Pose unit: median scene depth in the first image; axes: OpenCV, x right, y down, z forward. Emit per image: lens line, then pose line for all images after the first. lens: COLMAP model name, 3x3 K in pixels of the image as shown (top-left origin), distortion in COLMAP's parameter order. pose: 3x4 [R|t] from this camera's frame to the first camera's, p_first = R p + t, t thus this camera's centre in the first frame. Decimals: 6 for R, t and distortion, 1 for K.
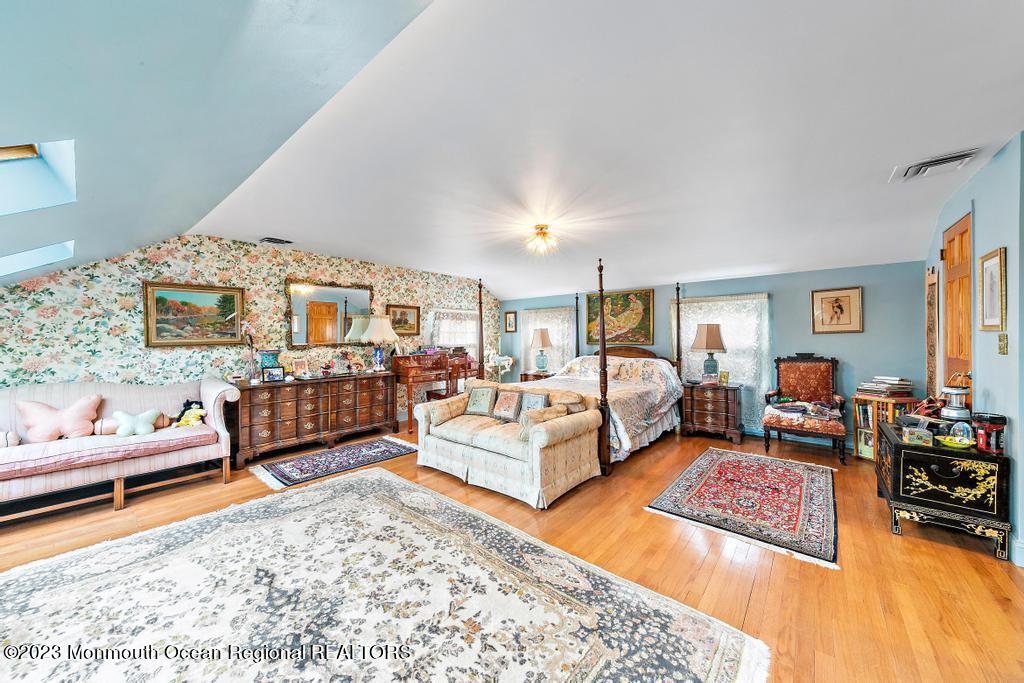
lens RADIAL K [[378.3, 0, 511.4], [0, 378.3, 346.5], [0, 0, 1]] dist [0.003642, 0.000091]
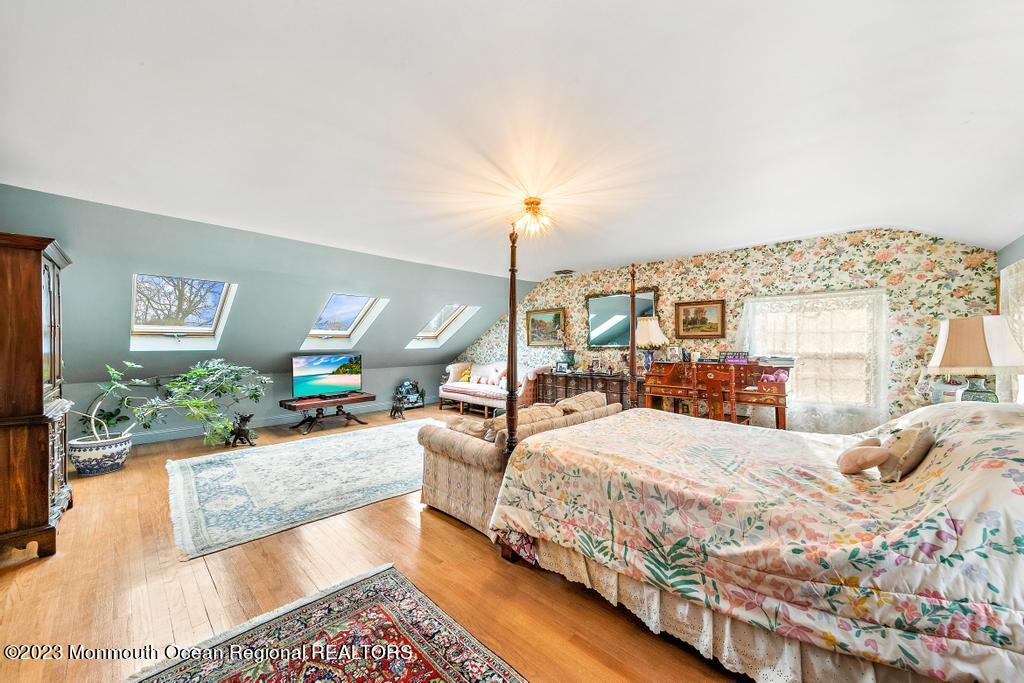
lens RADIAL K [[378.3, 0, 509.2], [0, 378.3, 342.6], [0, 0, 1]] dist [0.003642, 0.000091]
pose [[-0.094869, 0.005602, -0.995474, 0.701941], [-0.020983, 0.999751, 0.007626, -0.021684], [0.995269, 0.021612, -0.094728, 0.836082]]
